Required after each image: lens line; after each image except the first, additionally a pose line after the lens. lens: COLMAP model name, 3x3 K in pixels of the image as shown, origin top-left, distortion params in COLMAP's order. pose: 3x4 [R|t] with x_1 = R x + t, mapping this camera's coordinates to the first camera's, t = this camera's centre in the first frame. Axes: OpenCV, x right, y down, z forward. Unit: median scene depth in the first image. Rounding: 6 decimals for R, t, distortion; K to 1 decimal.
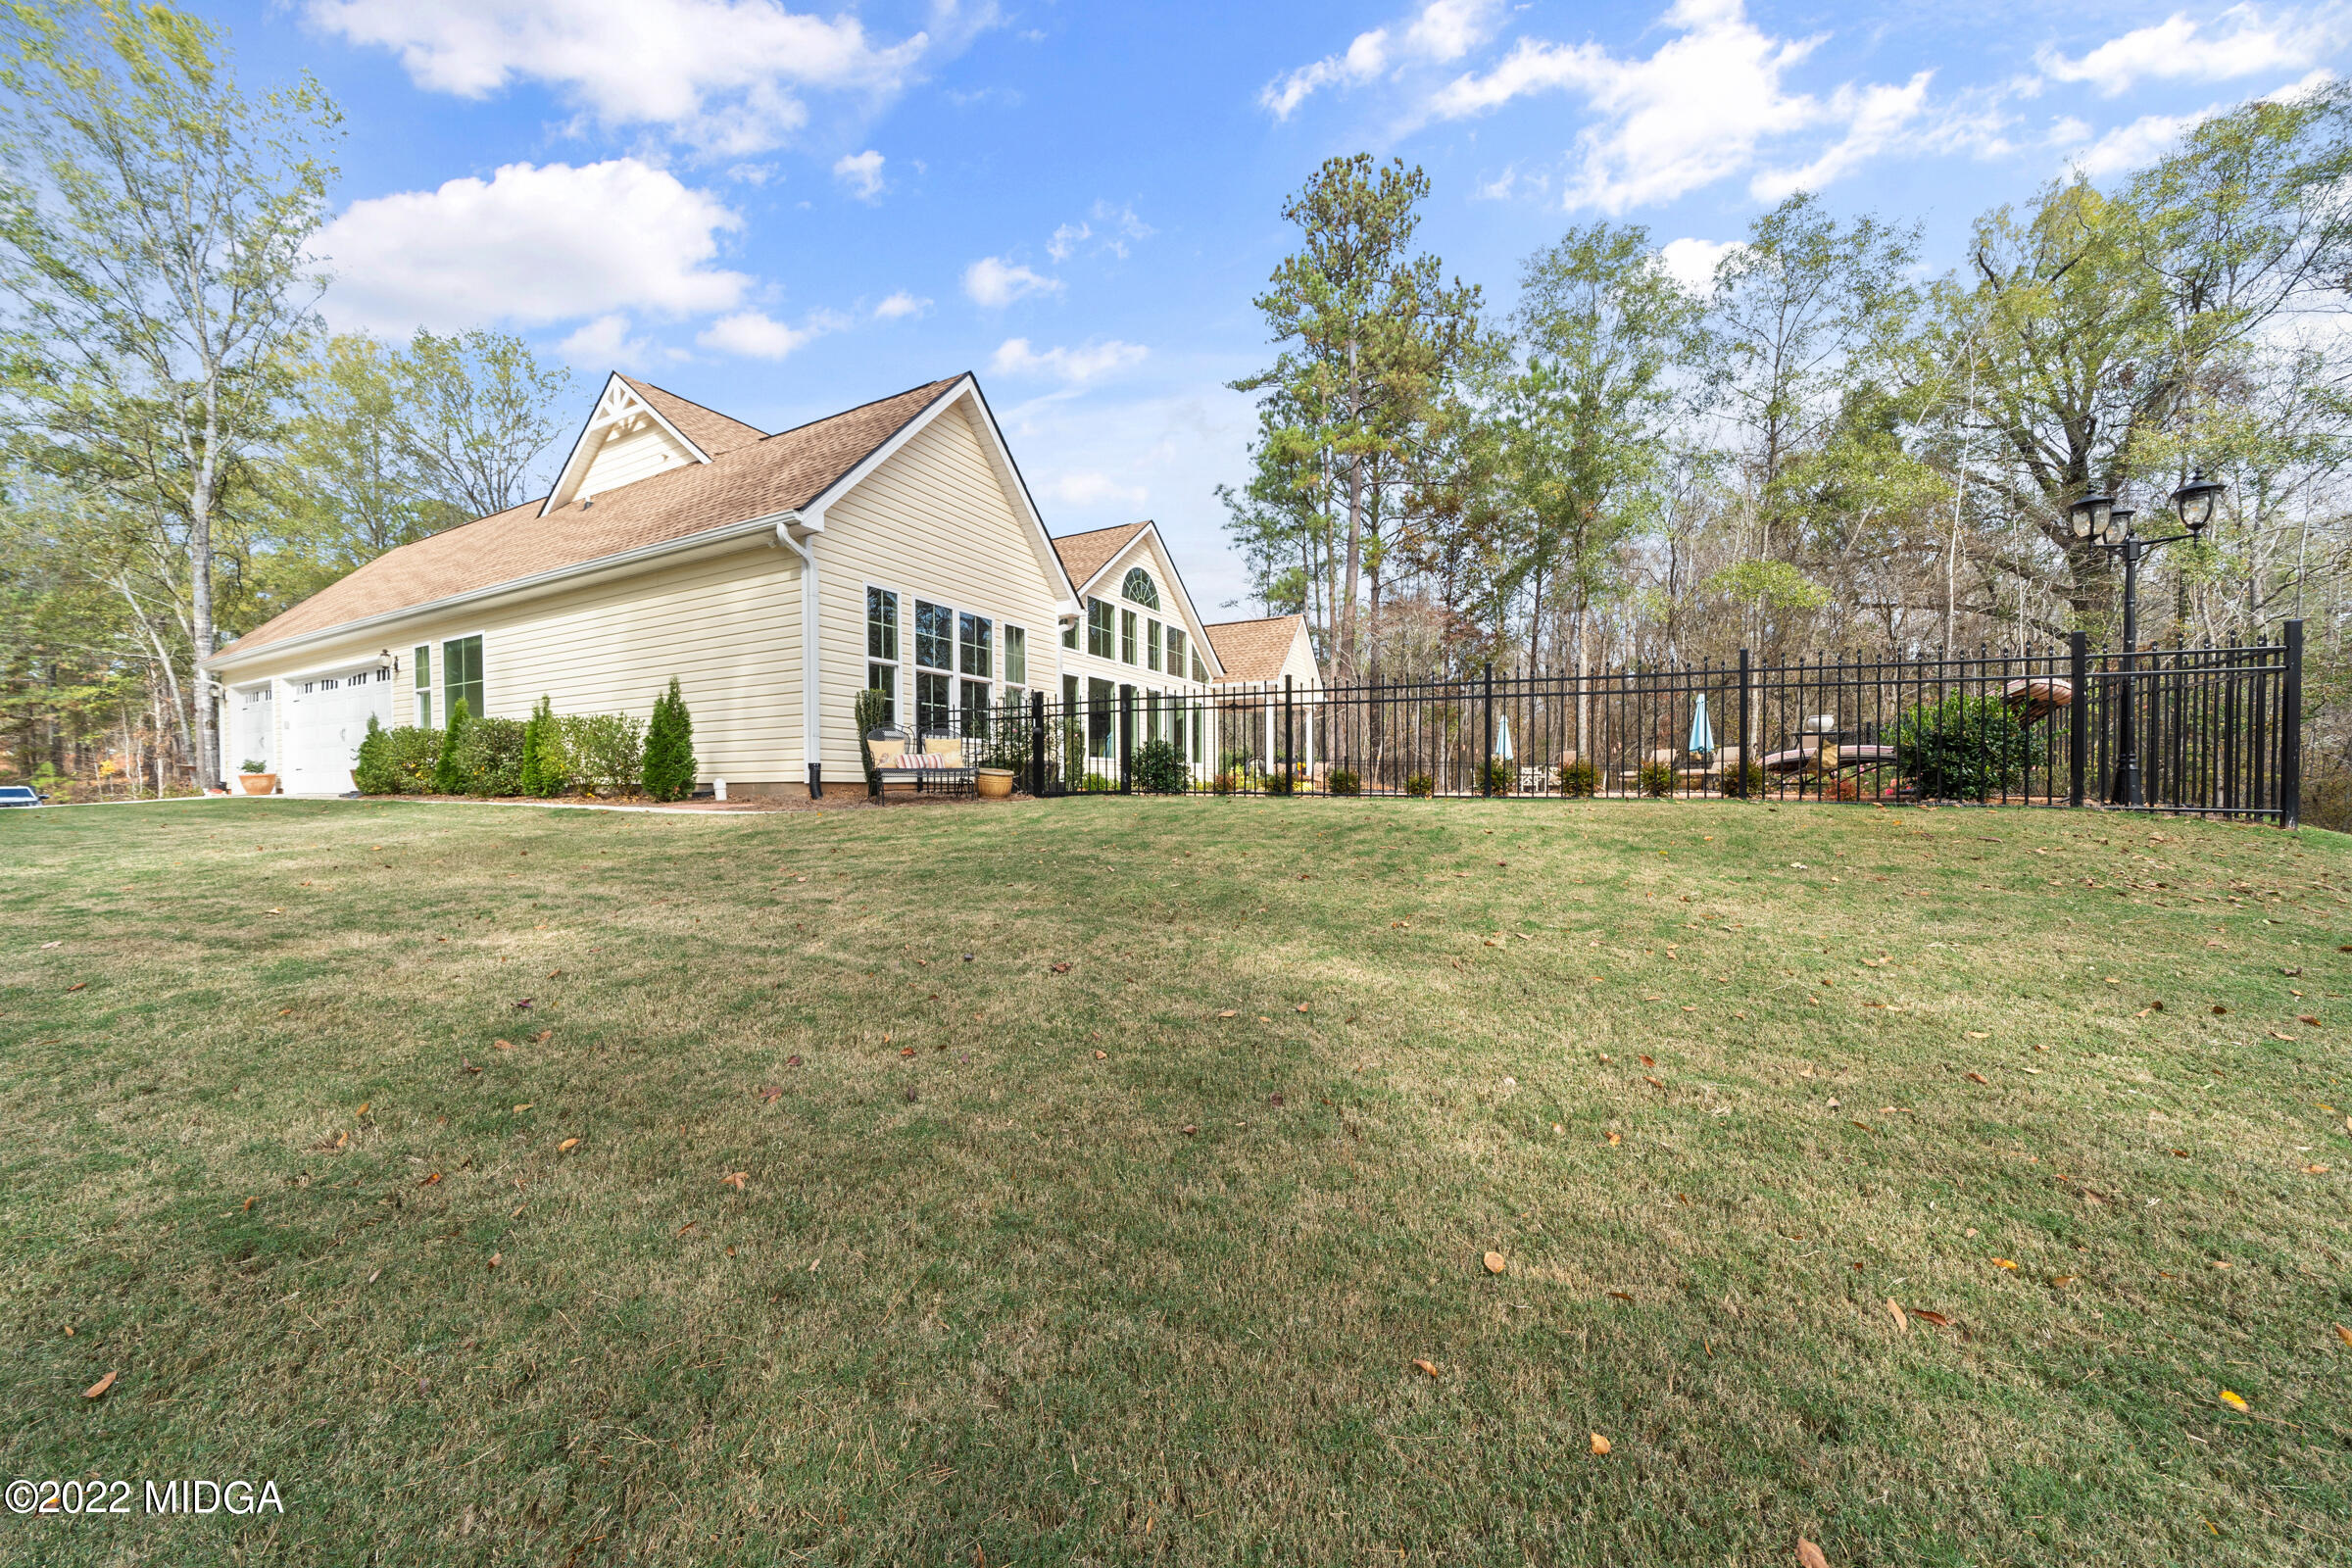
lens RADIAL K [[809.4, 0, 1172.0], [0, 809.4, 792.5], [0, 0, 1]] dist [-0.004640, 0.000331]
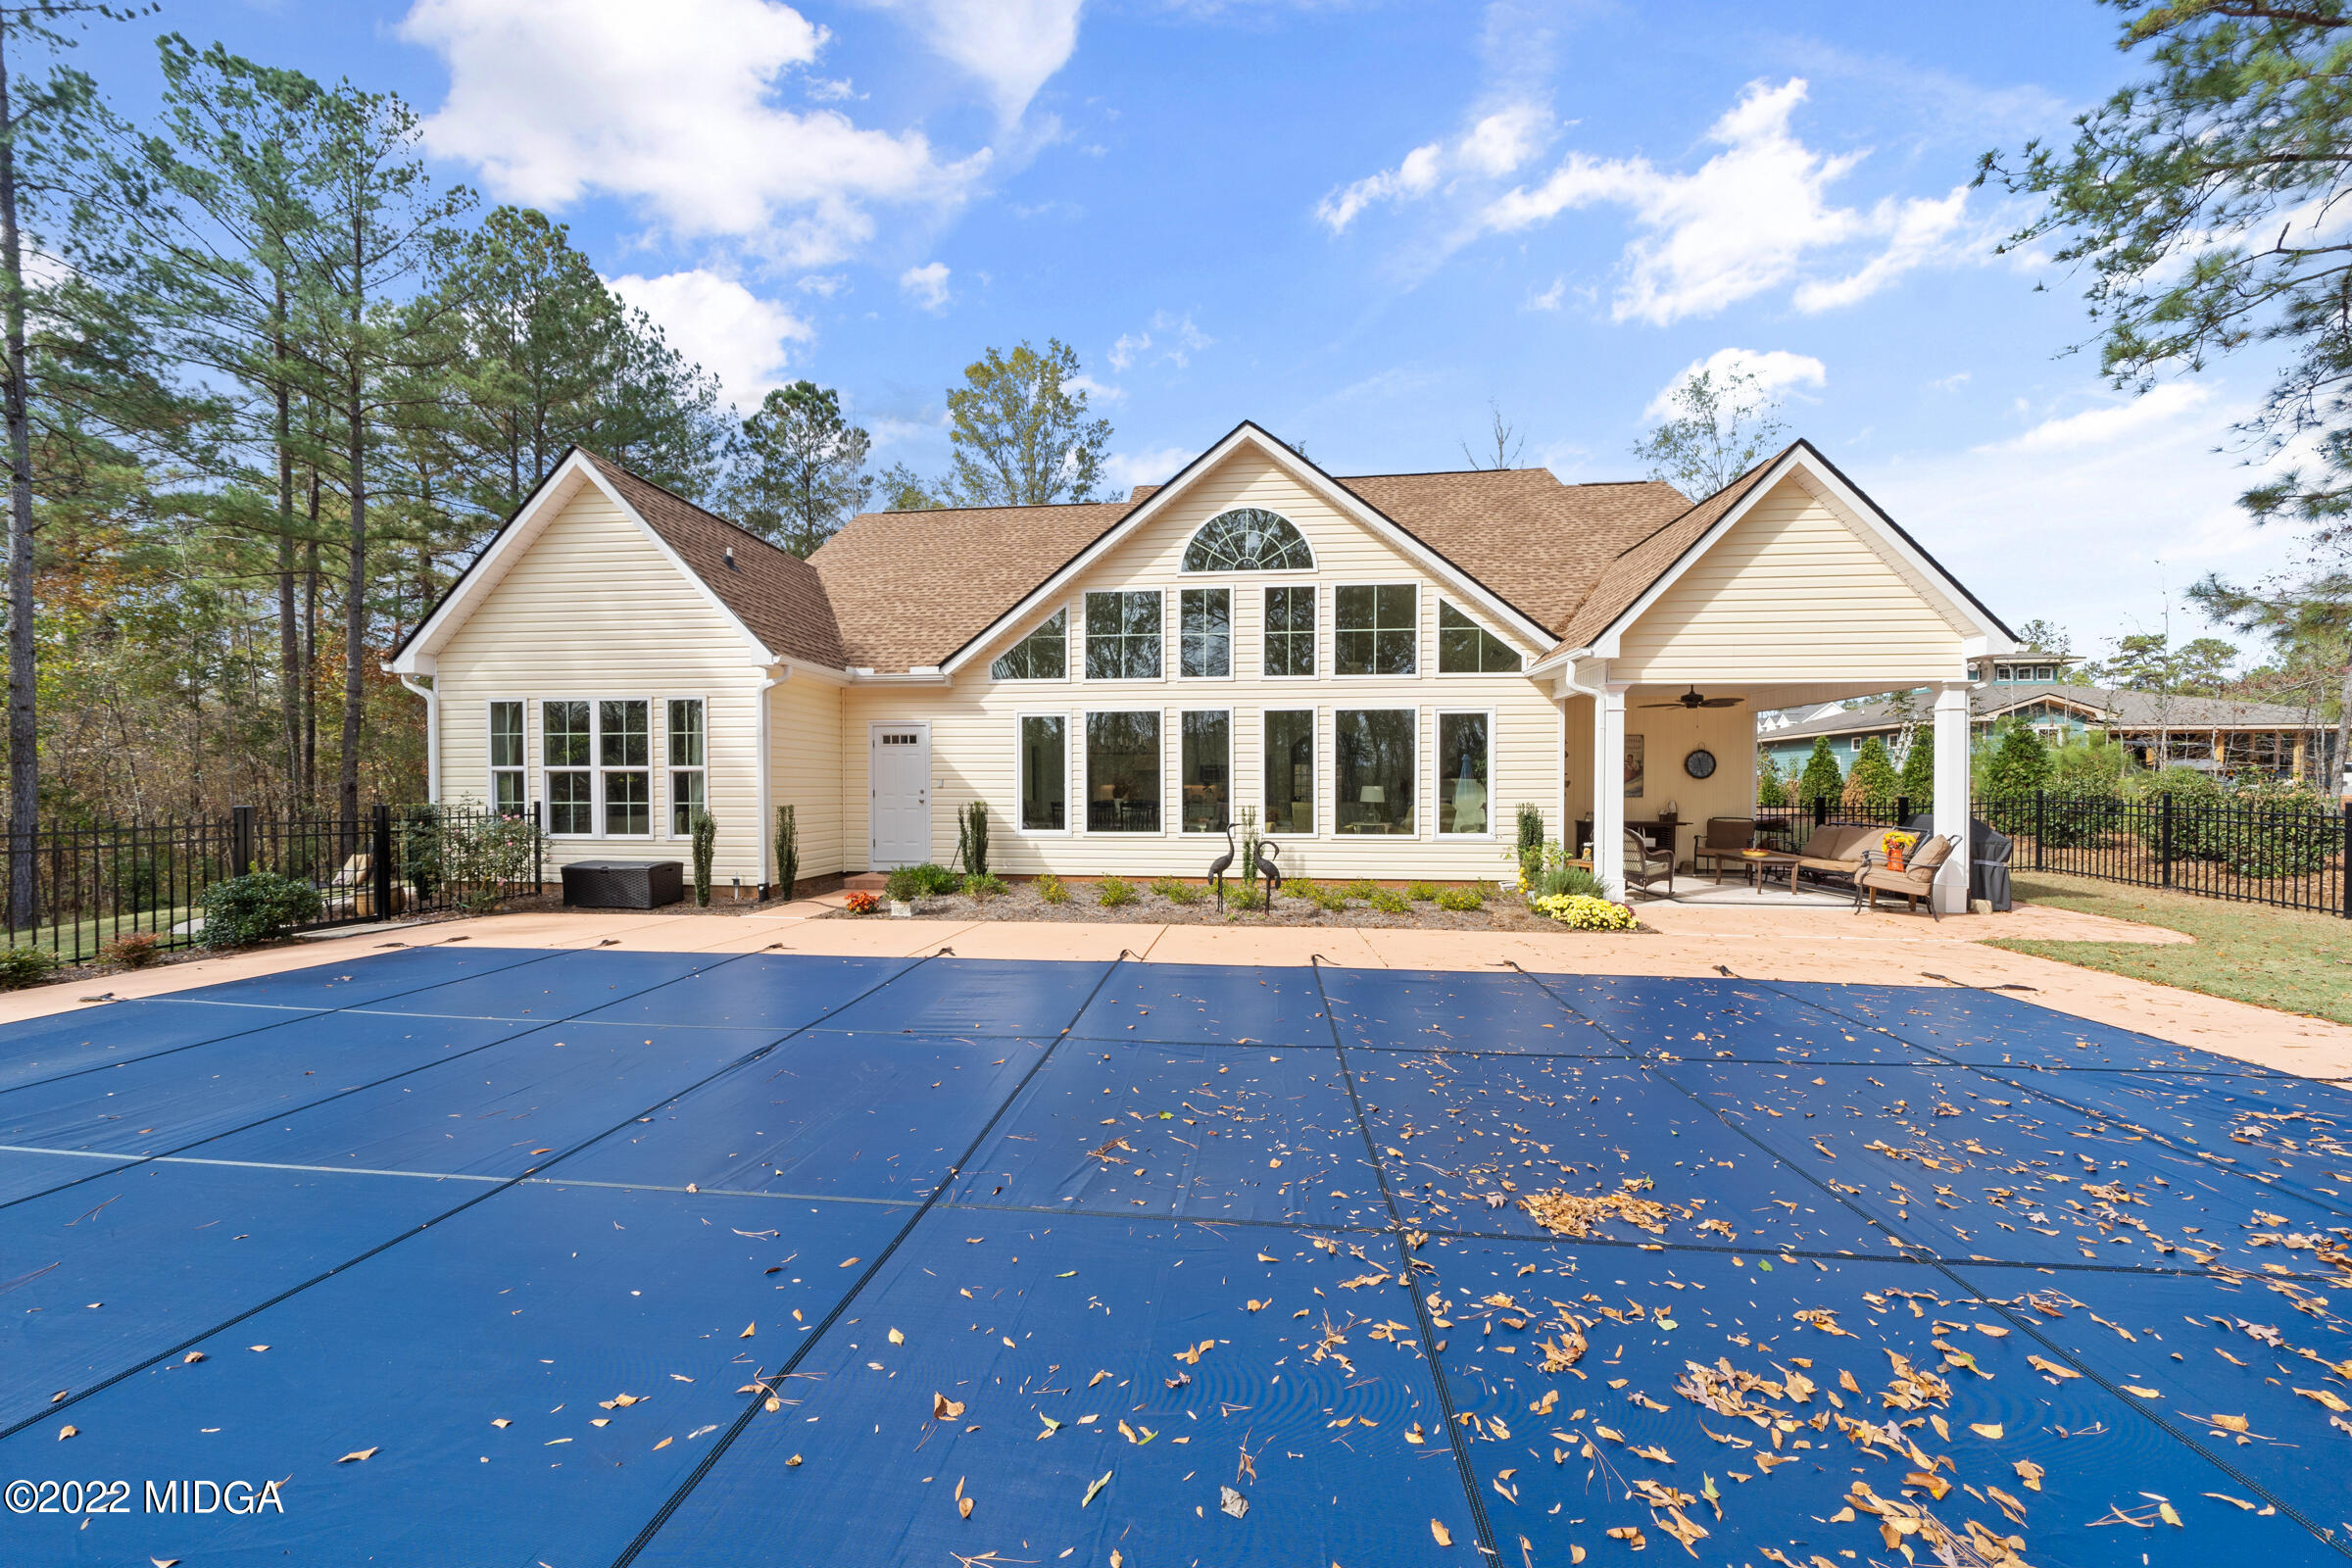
lens RADIAL K [[809.4, 0, 1186.5], [0, 809.4, 788.3], [0, 0, 1]] dist [-0.004640, 0.000331]
pose [[0.369331, -0.001149, -0.929297, 0.827734], [-0.005365, 0.999980, -0.003369, -0.119280], [0.929283, 0.006230, 0.369317, 1.242469]]
